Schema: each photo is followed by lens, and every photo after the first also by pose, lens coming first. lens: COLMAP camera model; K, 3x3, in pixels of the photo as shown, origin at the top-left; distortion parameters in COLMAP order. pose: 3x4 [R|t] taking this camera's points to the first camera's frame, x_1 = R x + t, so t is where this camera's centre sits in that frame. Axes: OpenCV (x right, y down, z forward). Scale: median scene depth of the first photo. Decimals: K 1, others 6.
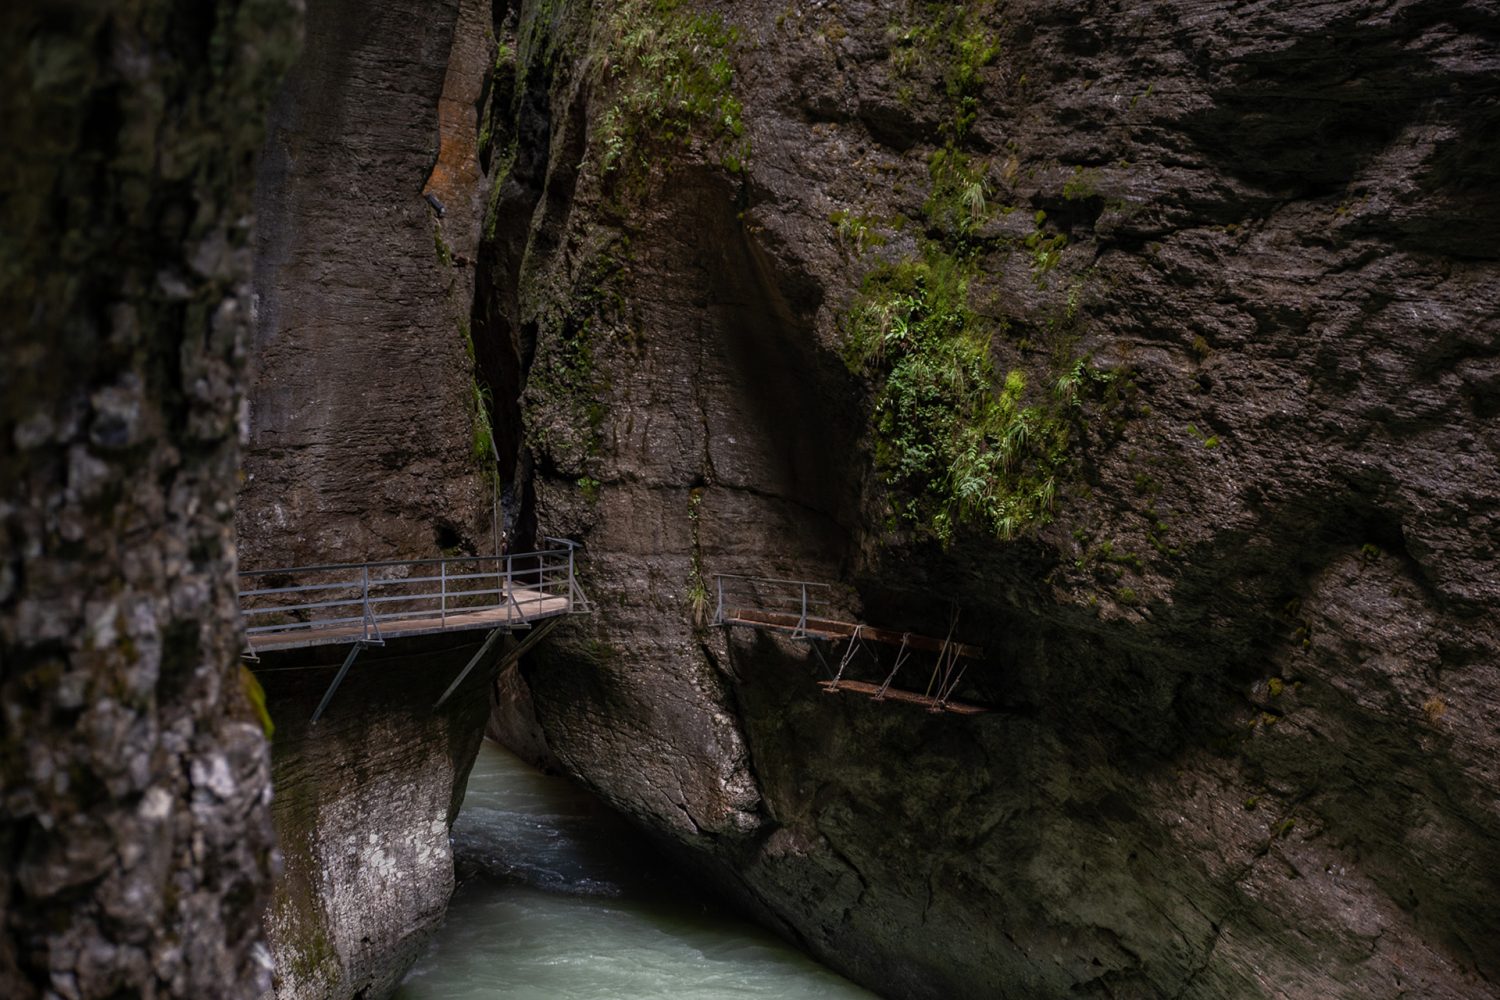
lens RADIAL K [[1786.1, 0, 750.2], [0, 1786.1, 490.2], [0, 0, 1]] dist [0.022615, 0.060519]
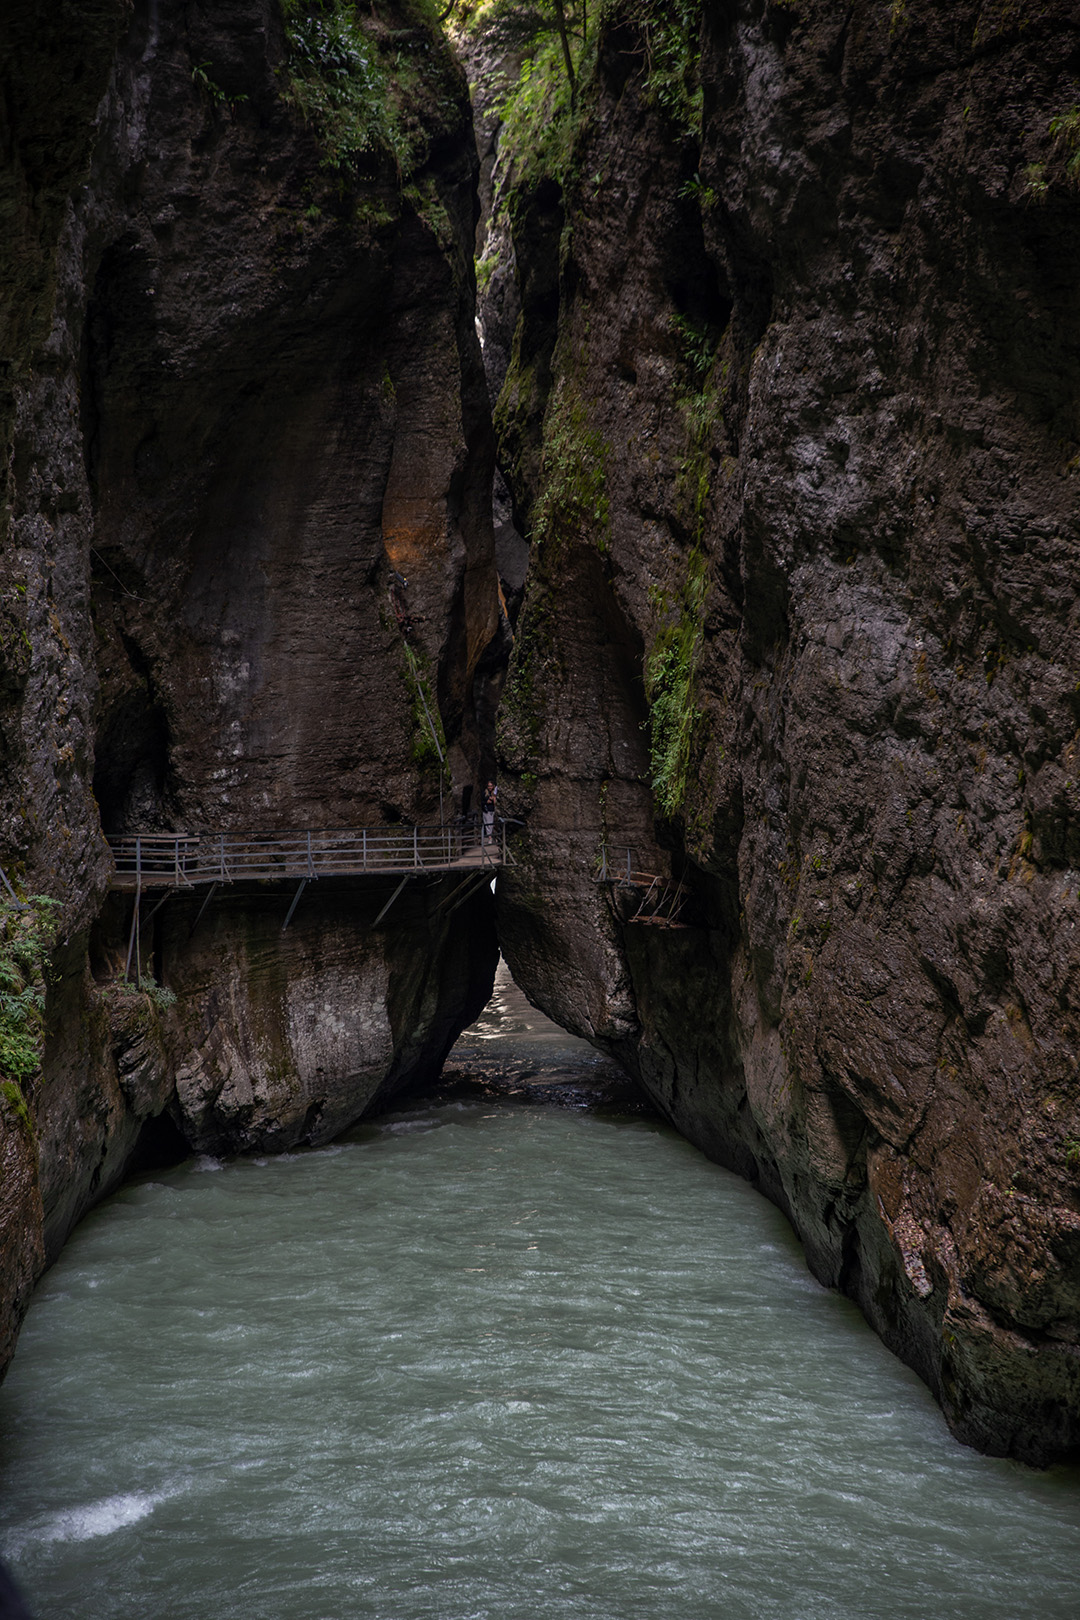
lens RADIAL K [[3134.1, 0, 539.6], [0, 3134.1, 813.6], [0, 0, 1]] dist [0.281856, 0.175928]
pose [[0.946090, 0.001868, -0.323899, 0.735856], [0.002631, 0.999906, 0.013452, -0.008780], [0.323893, -0.013579, 0.945996, -1.319660]]
